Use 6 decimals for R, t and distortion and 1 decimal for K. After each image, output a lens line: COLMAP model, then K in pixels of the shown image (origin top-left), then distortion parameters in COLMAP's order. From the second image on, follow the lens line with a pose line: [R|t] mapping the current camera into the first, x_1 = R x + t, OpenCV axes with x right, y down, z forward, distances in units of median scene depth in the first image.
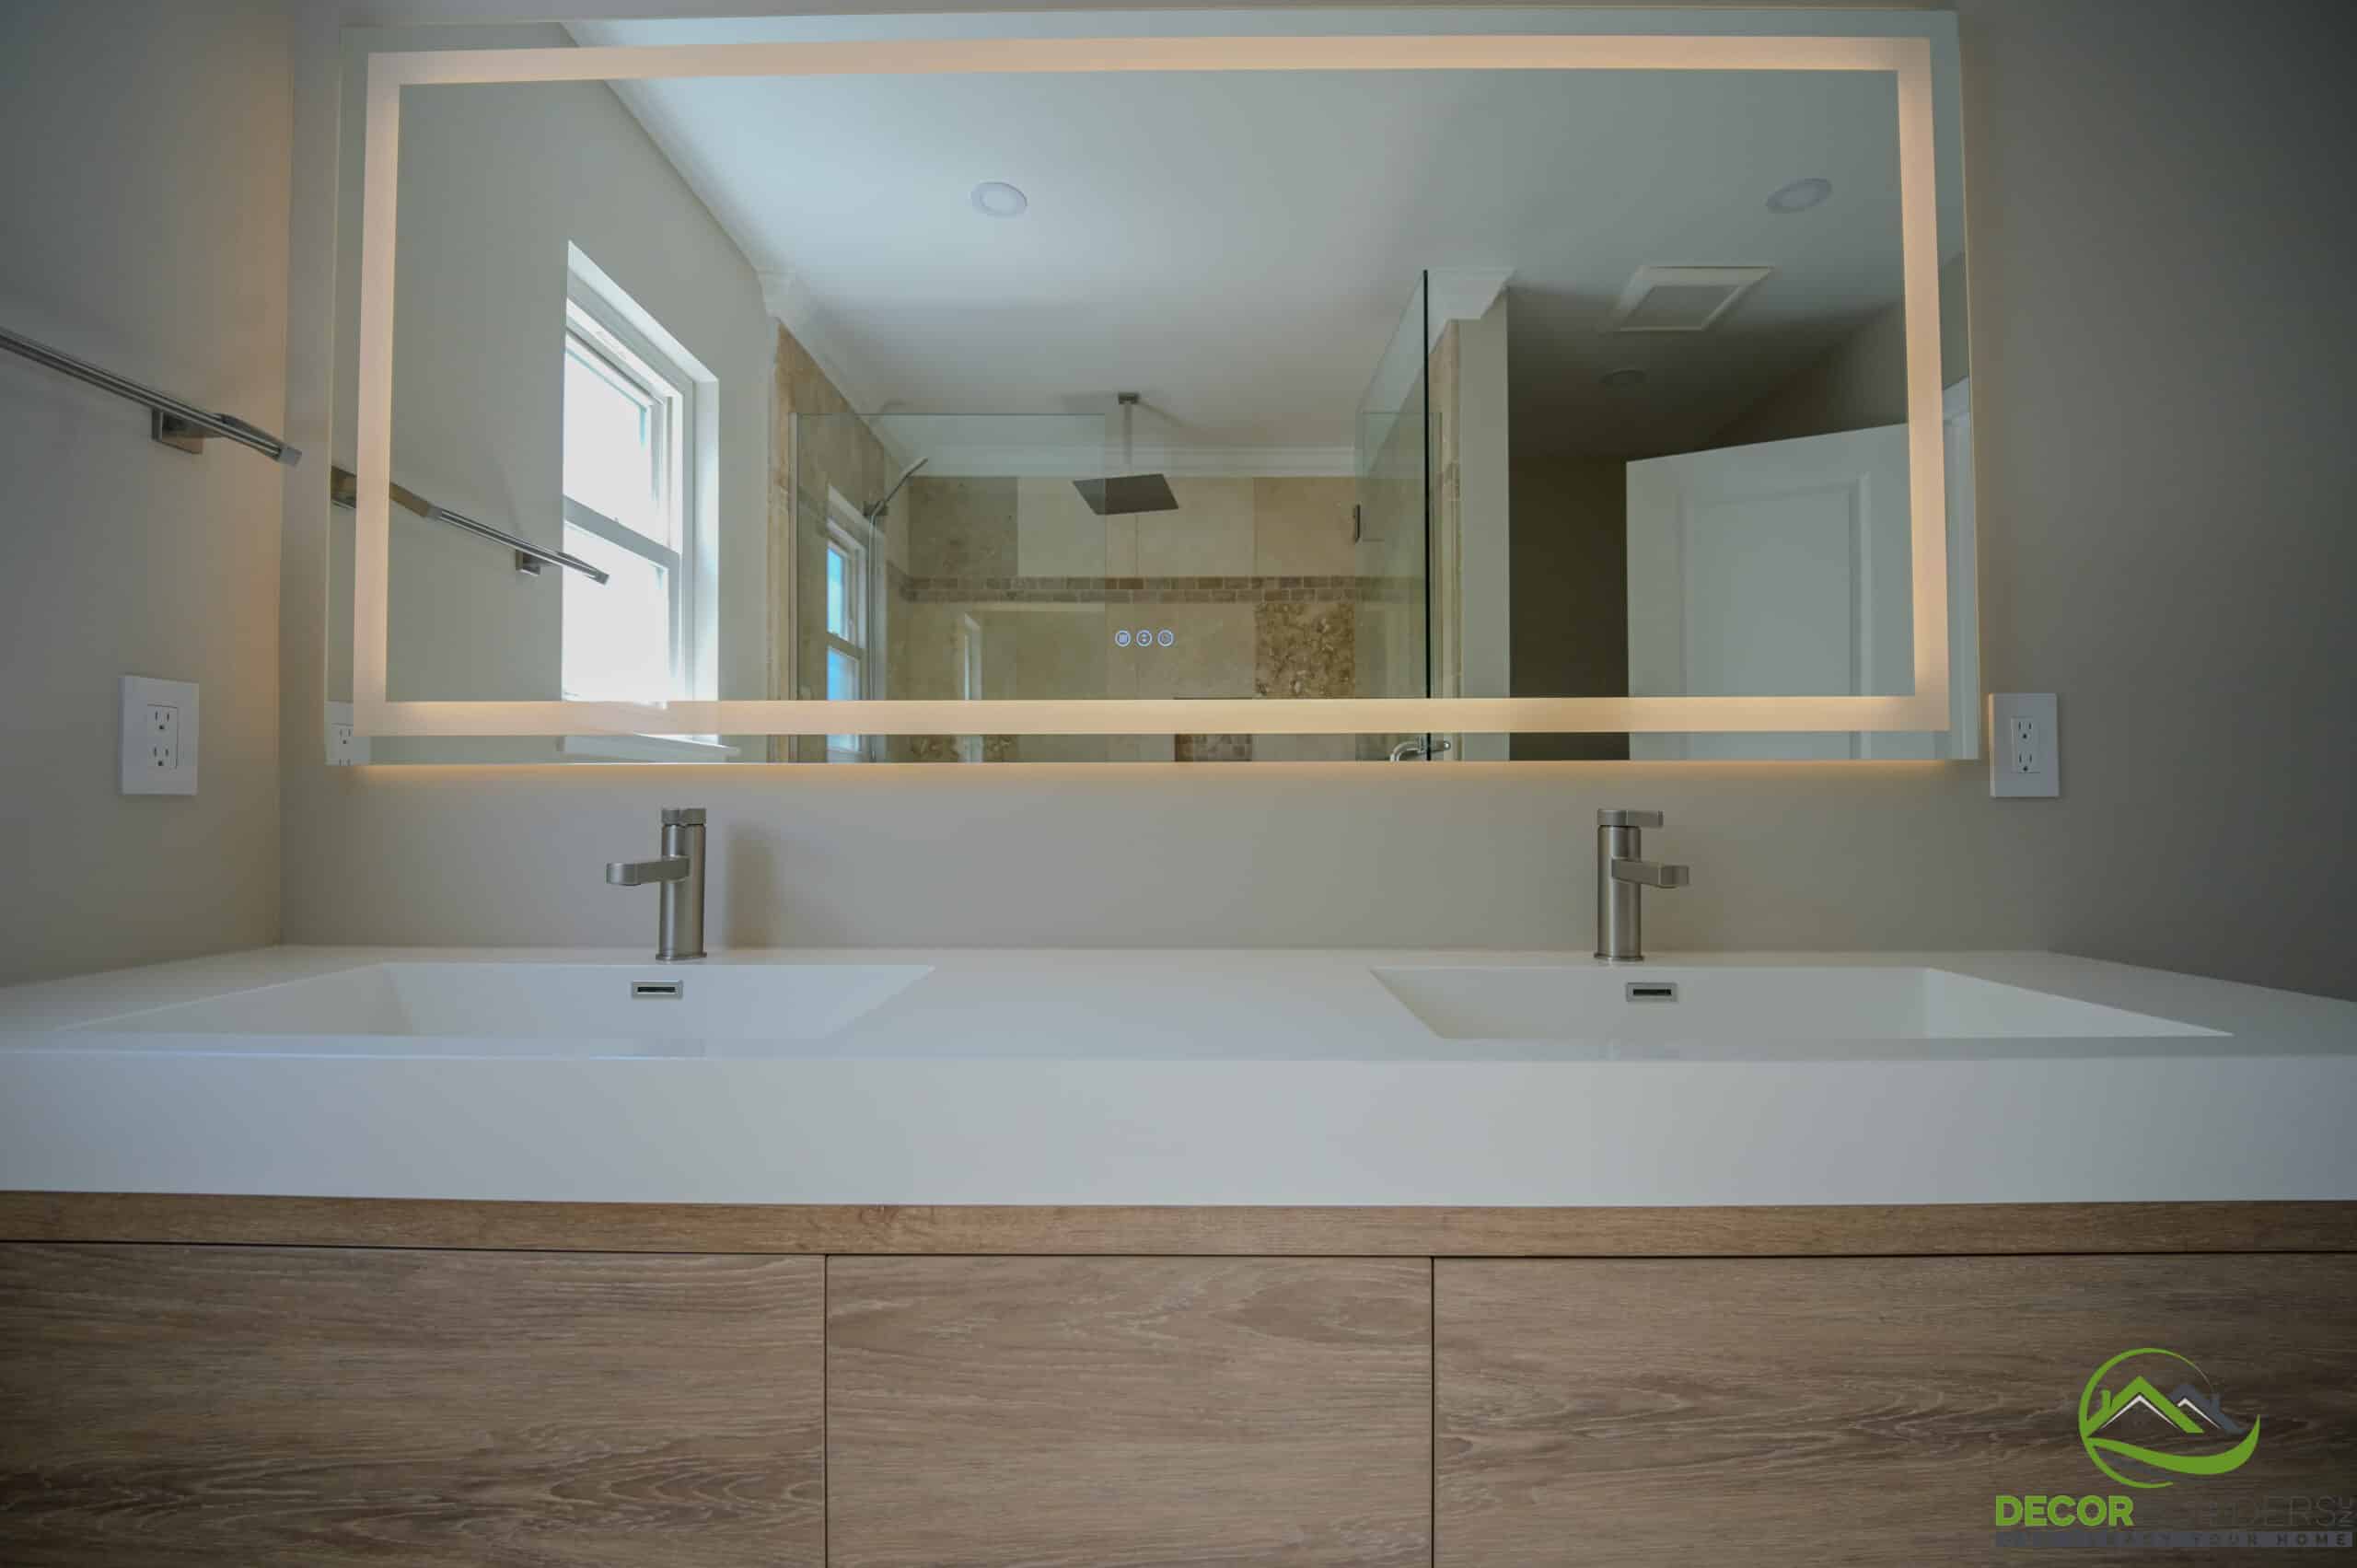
lens RADIAL K [[994.0, 0, 1172.7], [0, 994.0, 793.4], [0, 0, 1]] dist [-0.000926, -0.008596]
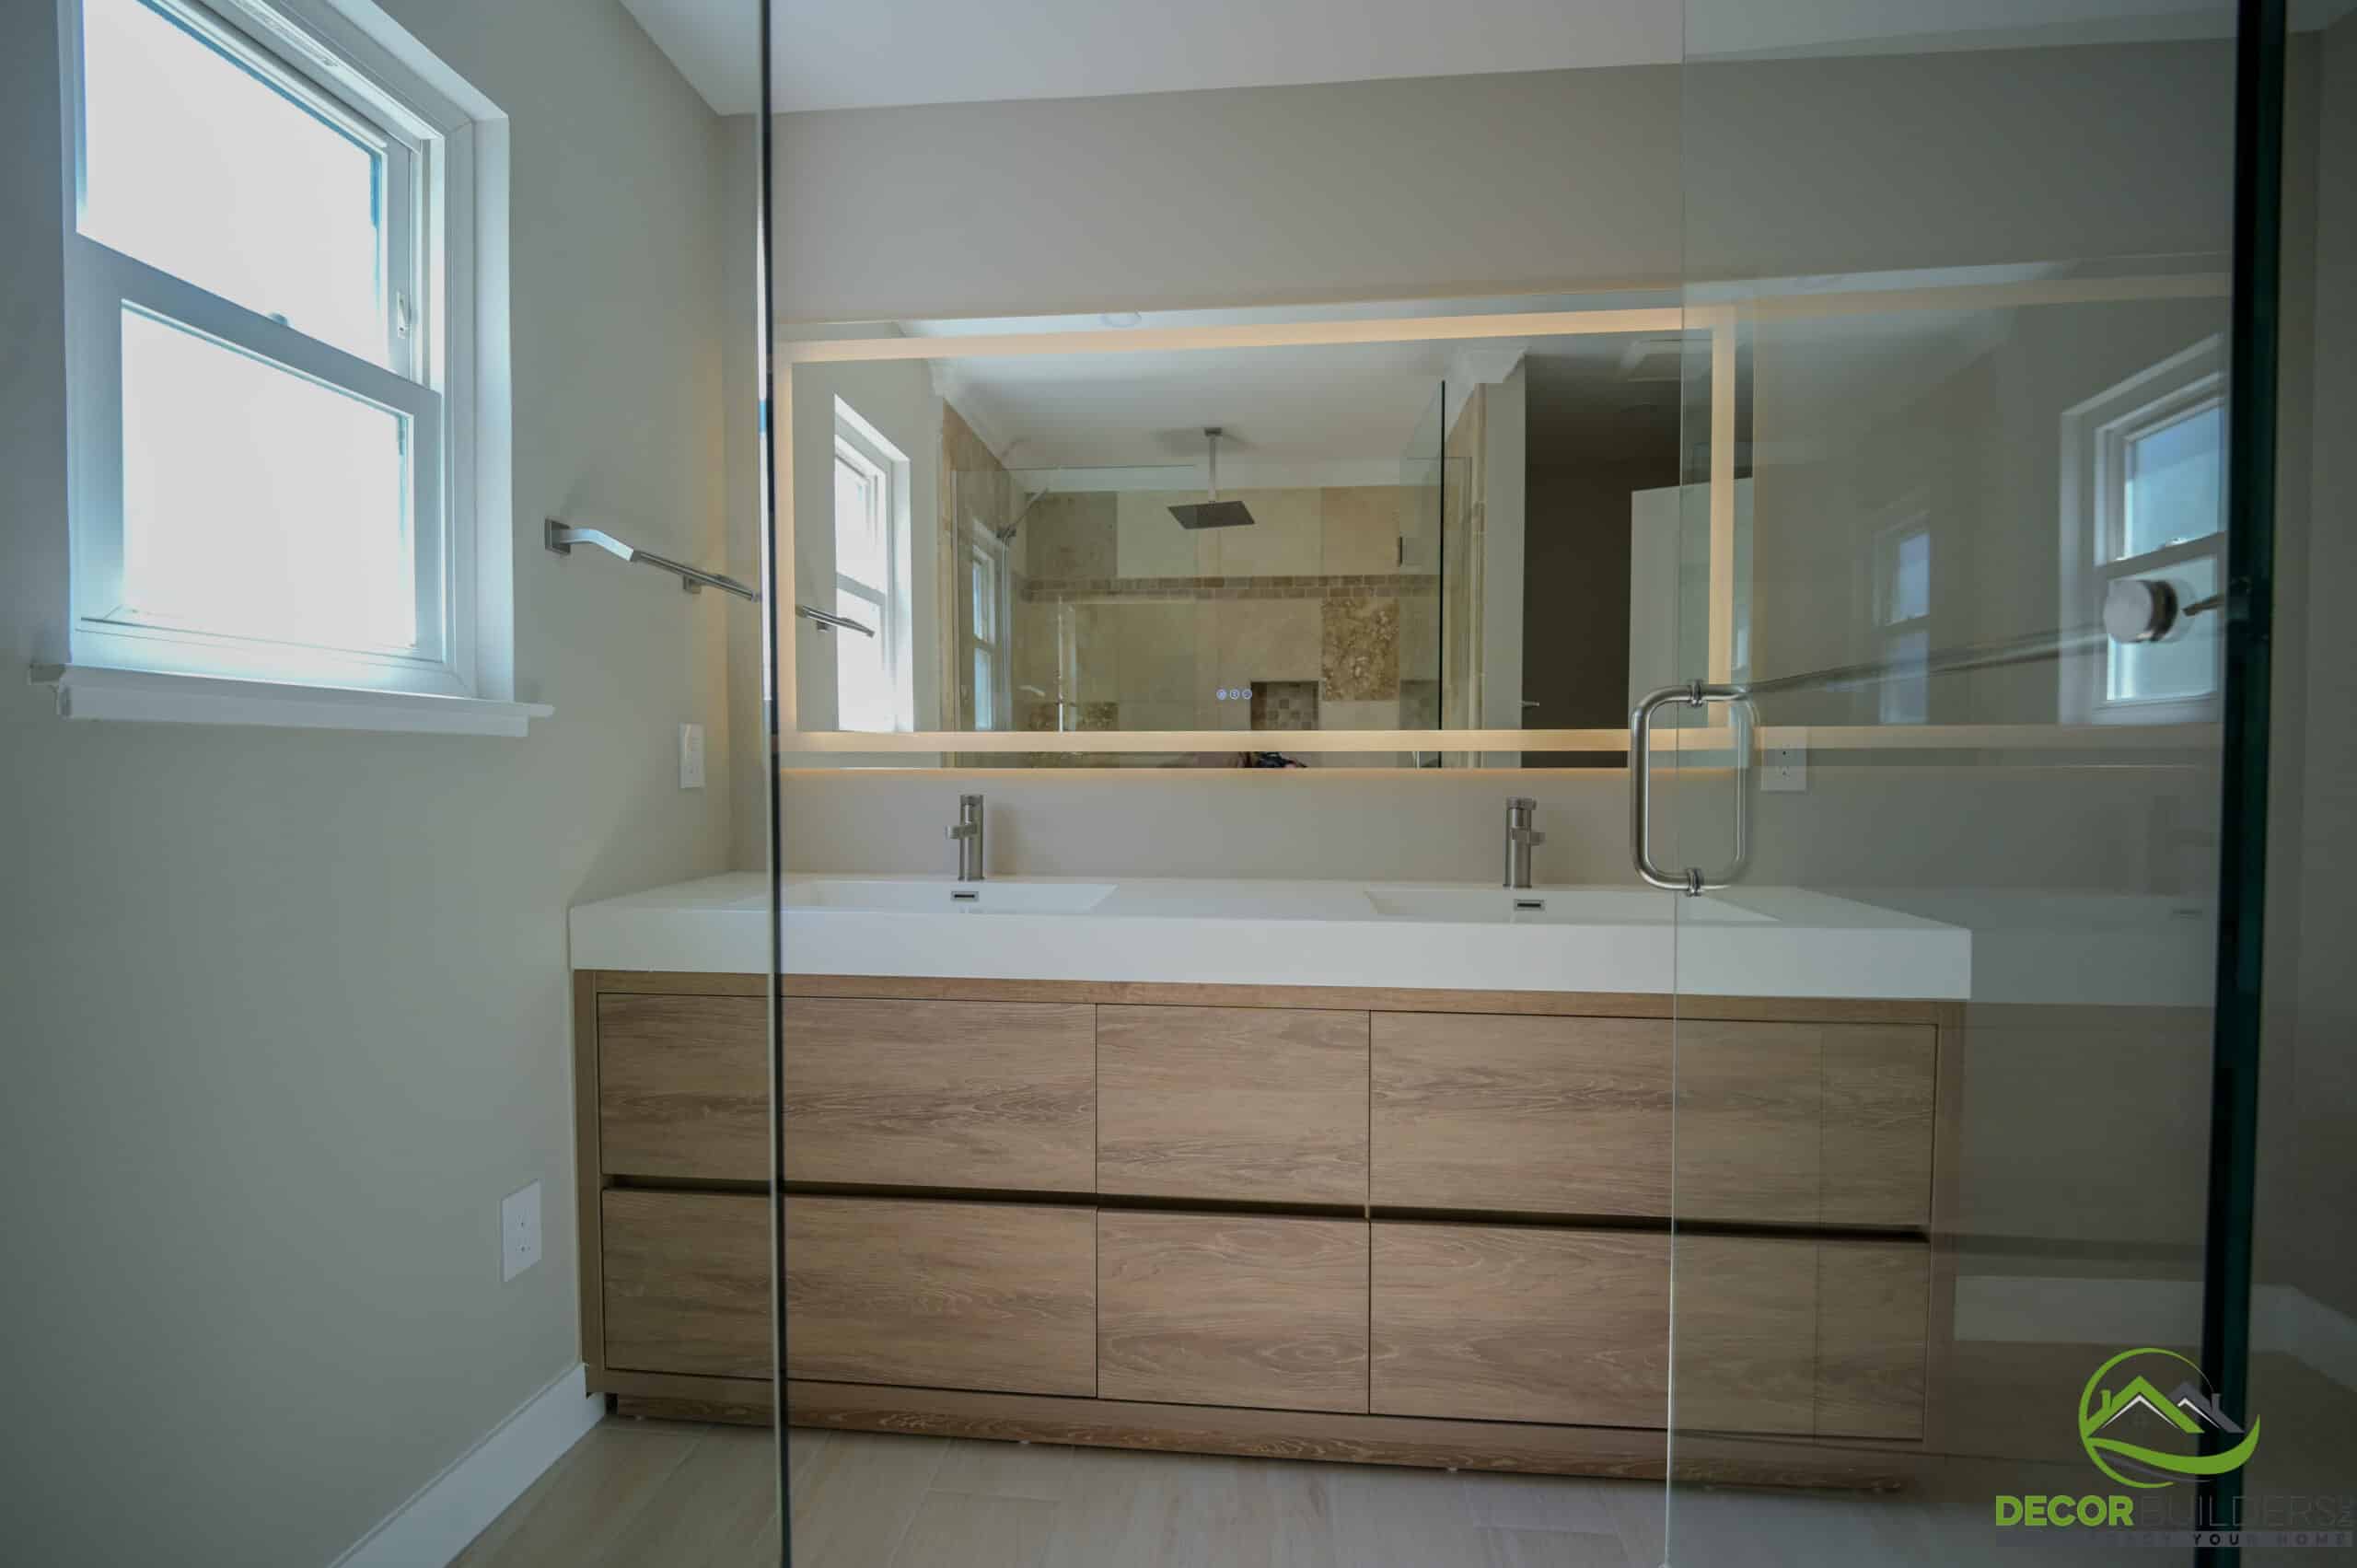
lens RADIAL K [[994.0, 0, 1186.2], [0, 994.0, 789.7], [0, 0, 1]] dist [-0.000926, -0.008596]
pose [[0.998050, 0.004607, -0.062255, -0.005387], [-0.002136, 0.999209, 0.039707, -0.064609], [0.062389, -0.039497, 0.997270, -0.718981]]
